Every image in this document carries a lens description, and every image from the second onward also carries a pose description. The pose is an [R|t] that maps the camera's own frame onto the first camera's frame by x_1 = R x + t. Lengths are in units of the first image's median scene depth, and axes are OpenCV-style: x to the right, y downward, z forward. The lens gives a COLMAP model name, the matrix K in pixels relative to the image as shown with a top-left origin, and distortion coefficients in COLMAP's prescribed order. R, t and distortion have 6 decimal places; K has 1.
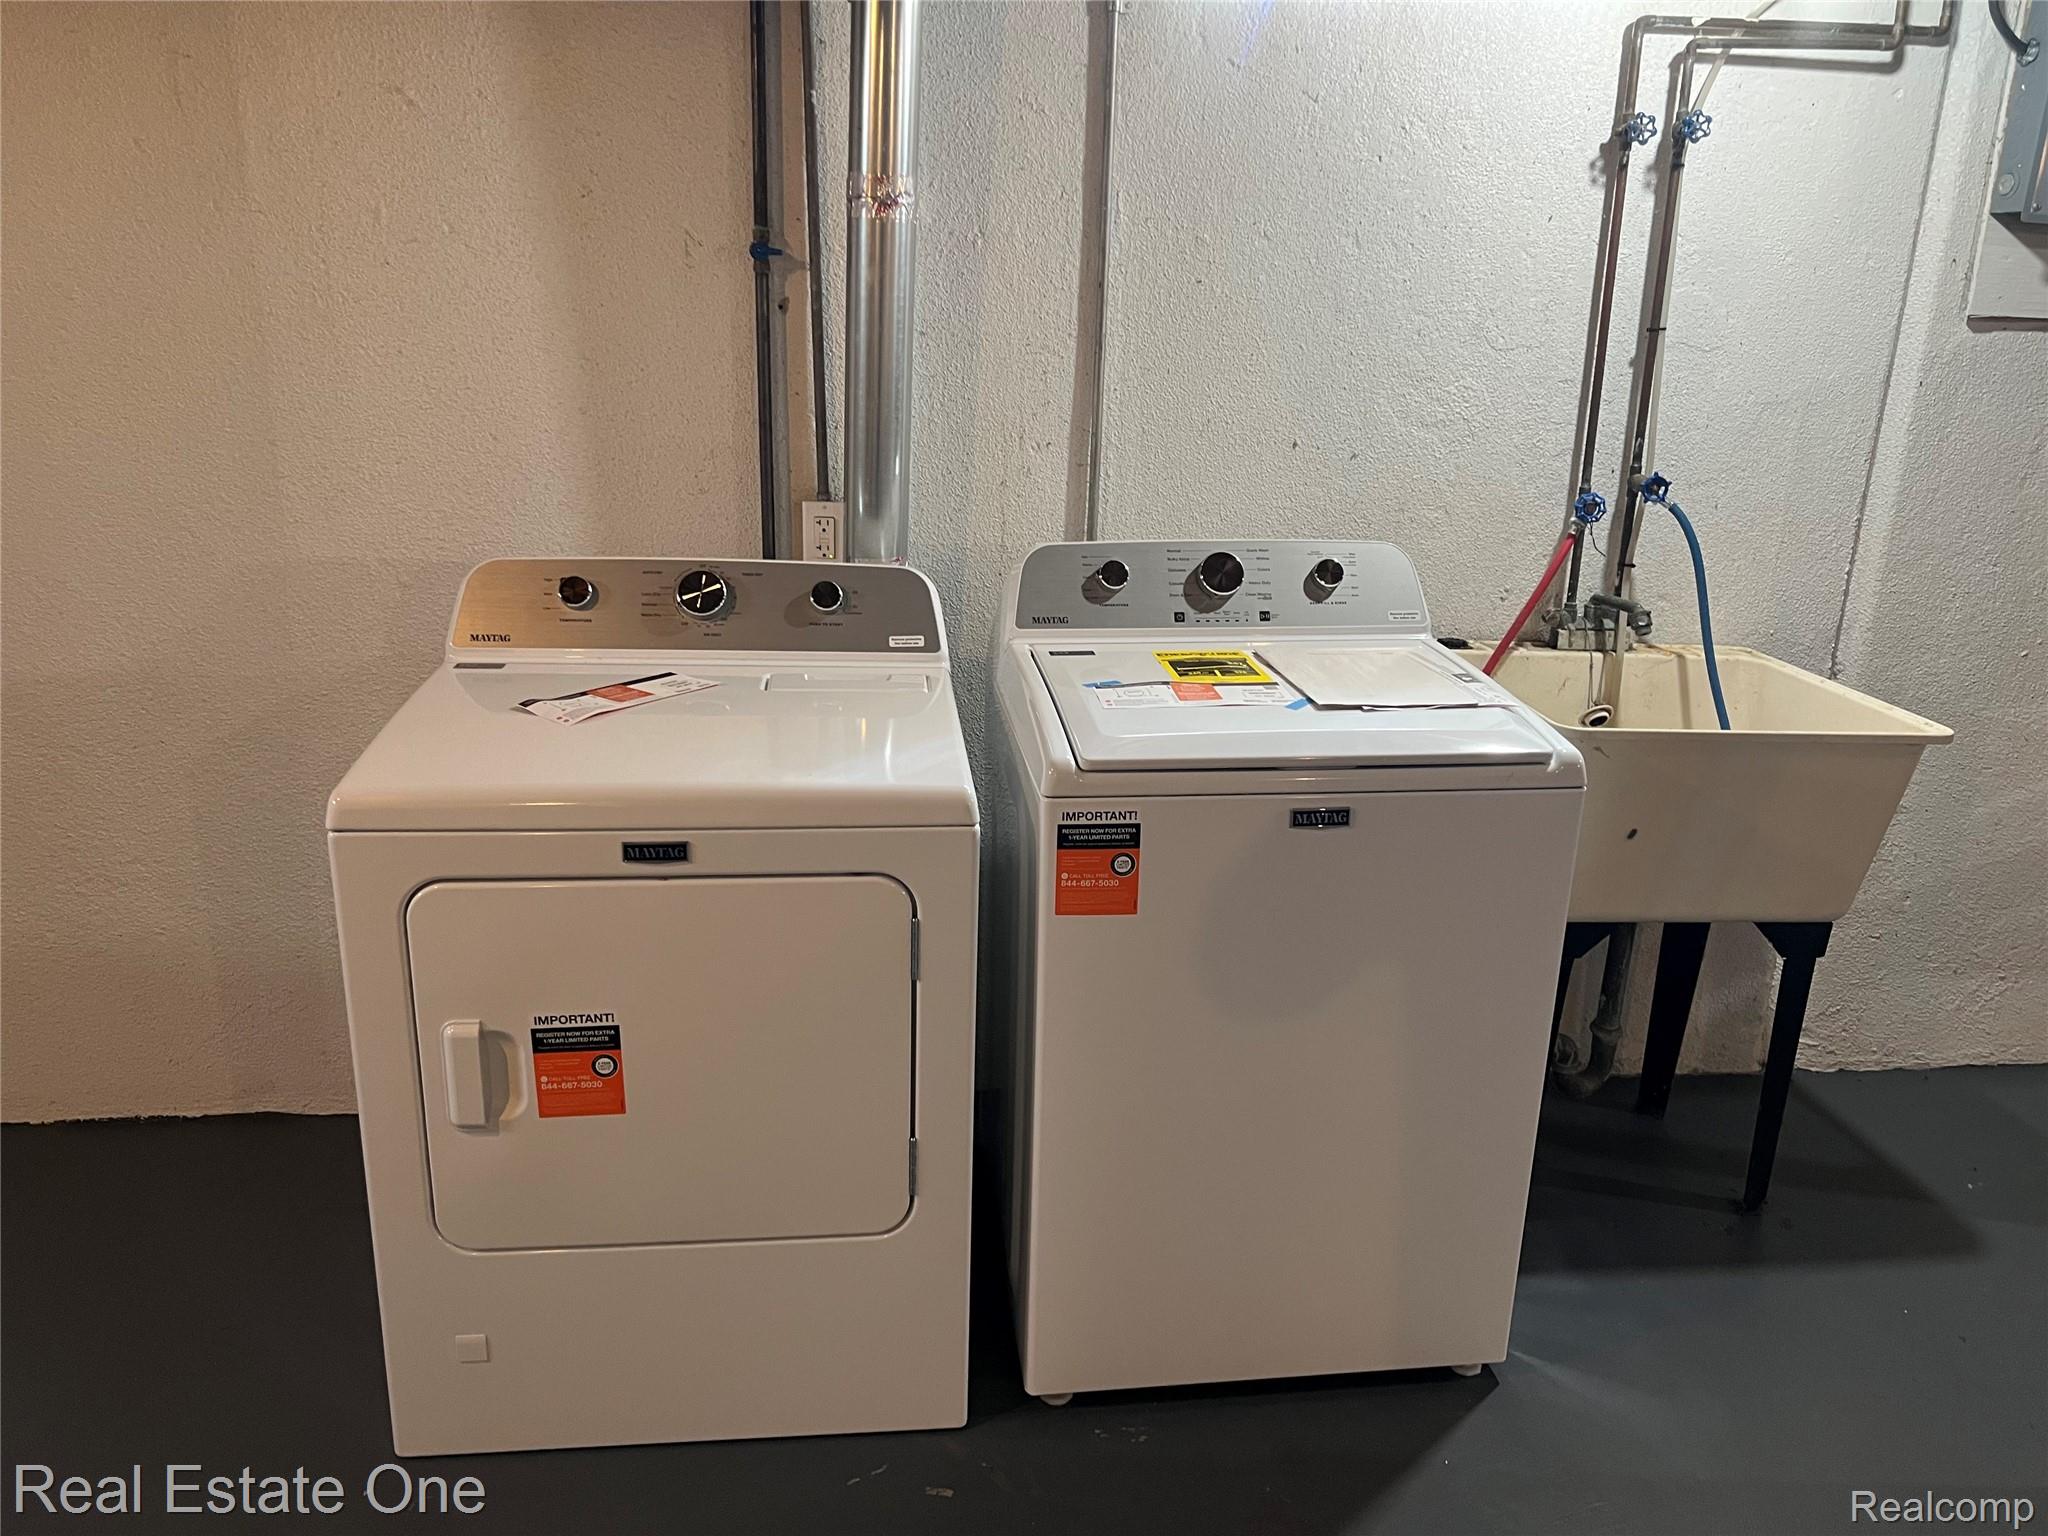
lens RADIAL K [[1535.6, 0, 1041.6], [0, 1535.6, 779.2], [0, 0, 1]] dist [0.058115, -0.064730]
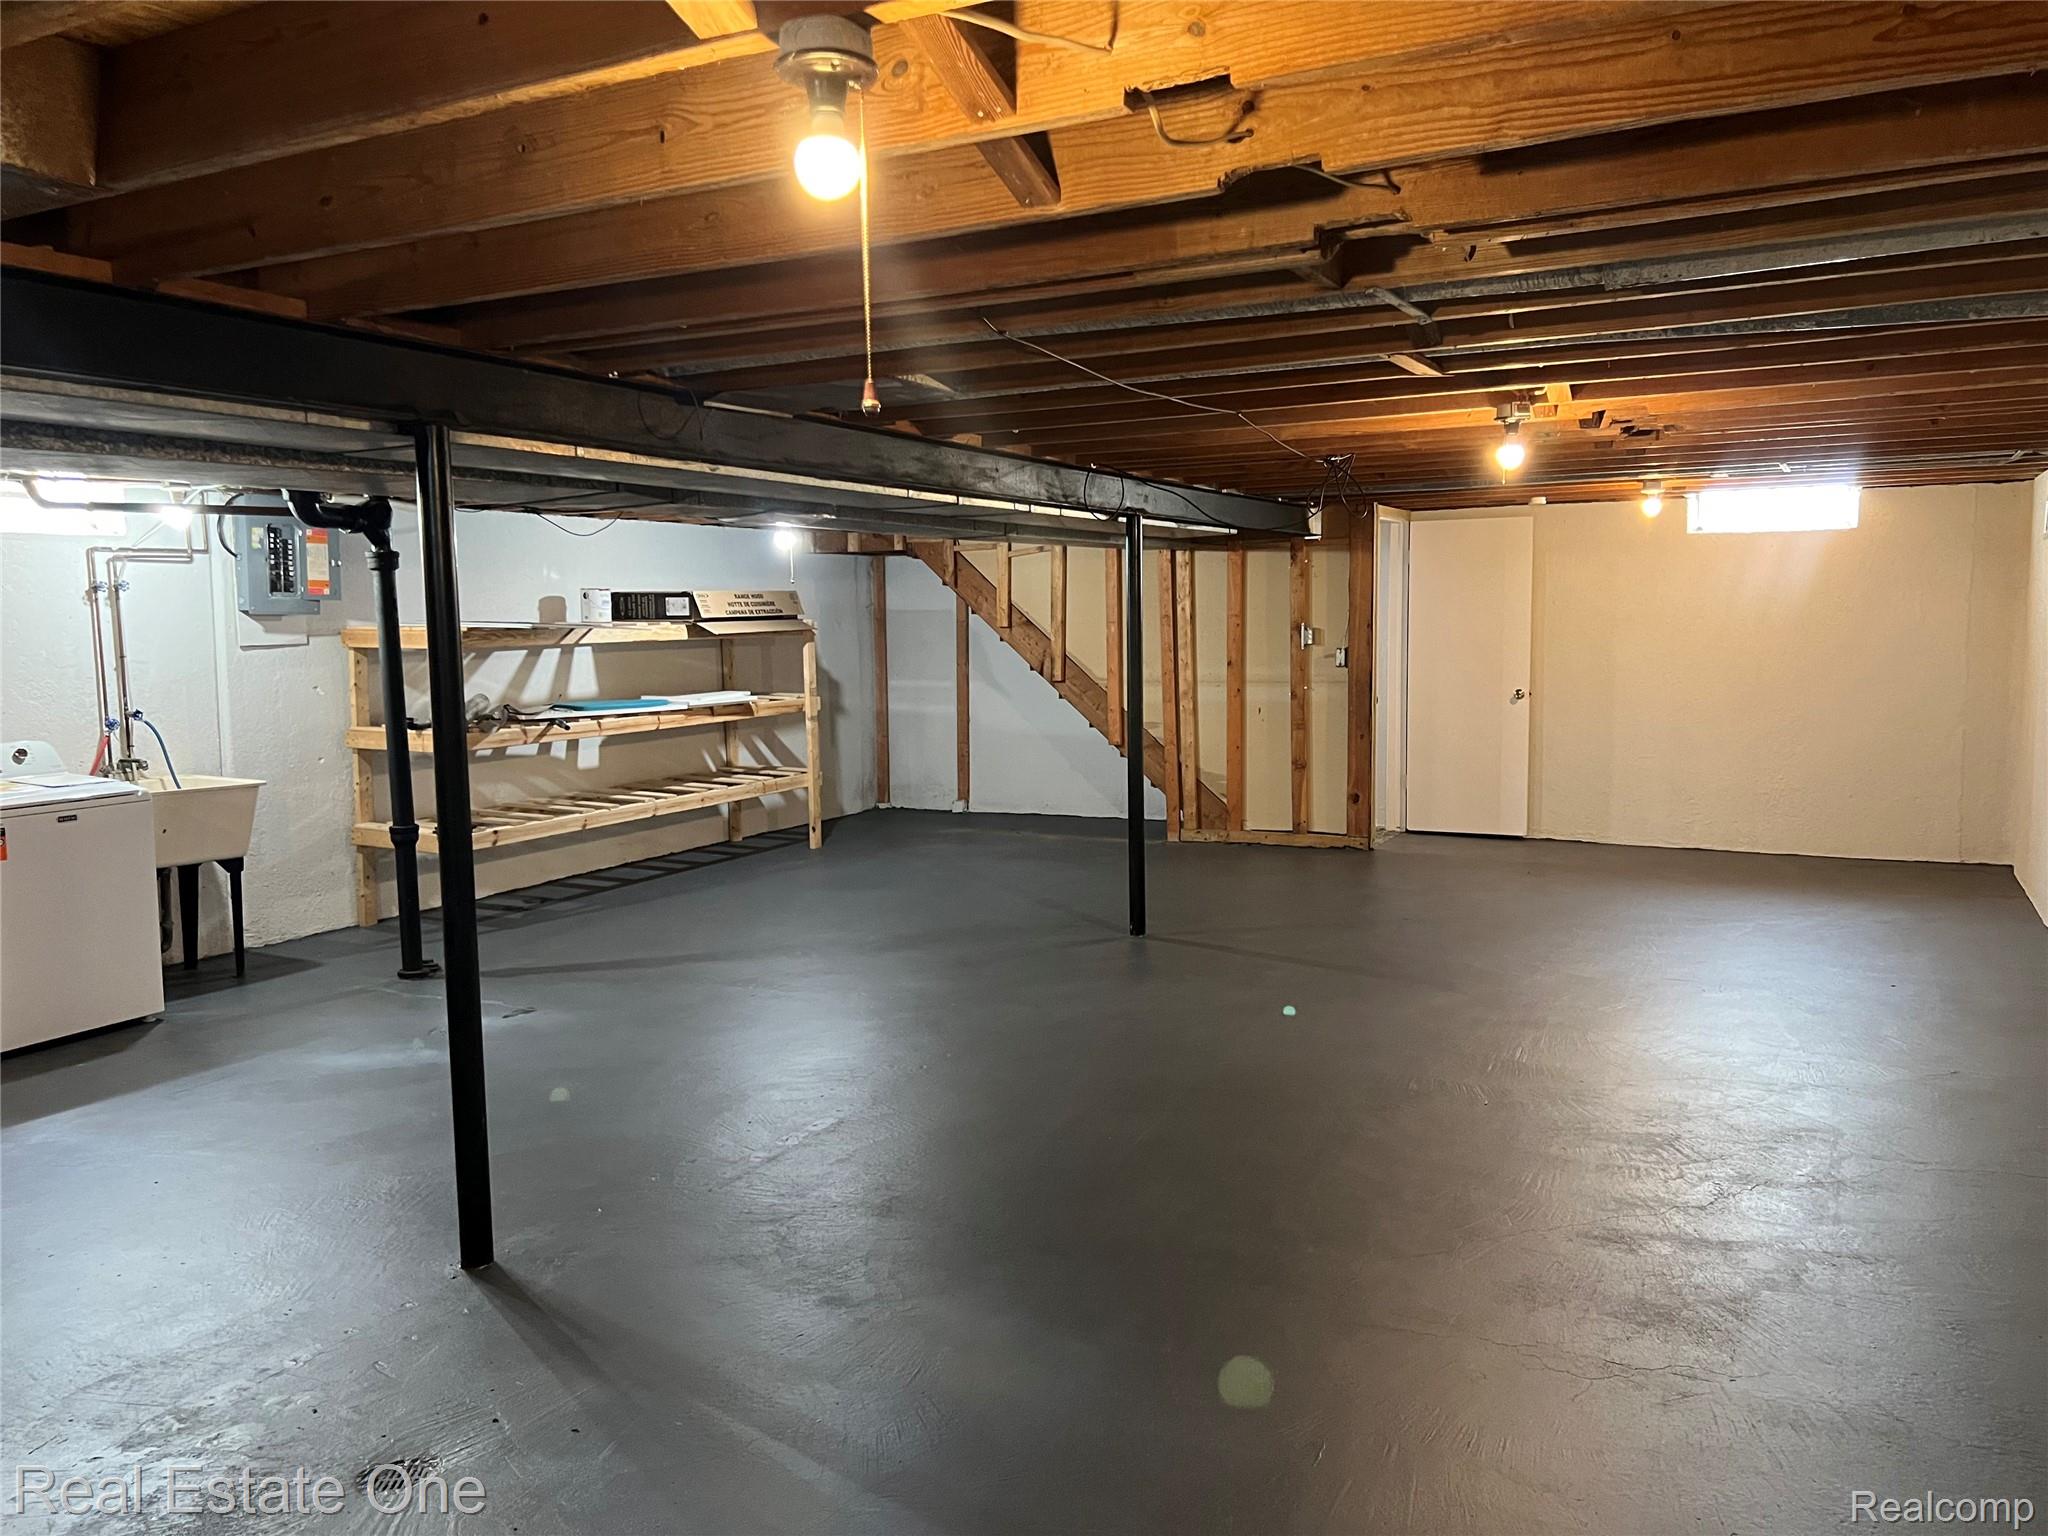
lens RADIAL K [[1535.6, 0, 1041.9], [0, 1535.6, 759.8], [0, 0, 1]] dist [0.058115, -0.064730]
pose [[0.557925, -0.114061, 0.822016, -0.940556], [0.267490, 0.962363, -0.048018, 0.430724], [-0.785601, 0.246672, 0.567436, -1.710571]]
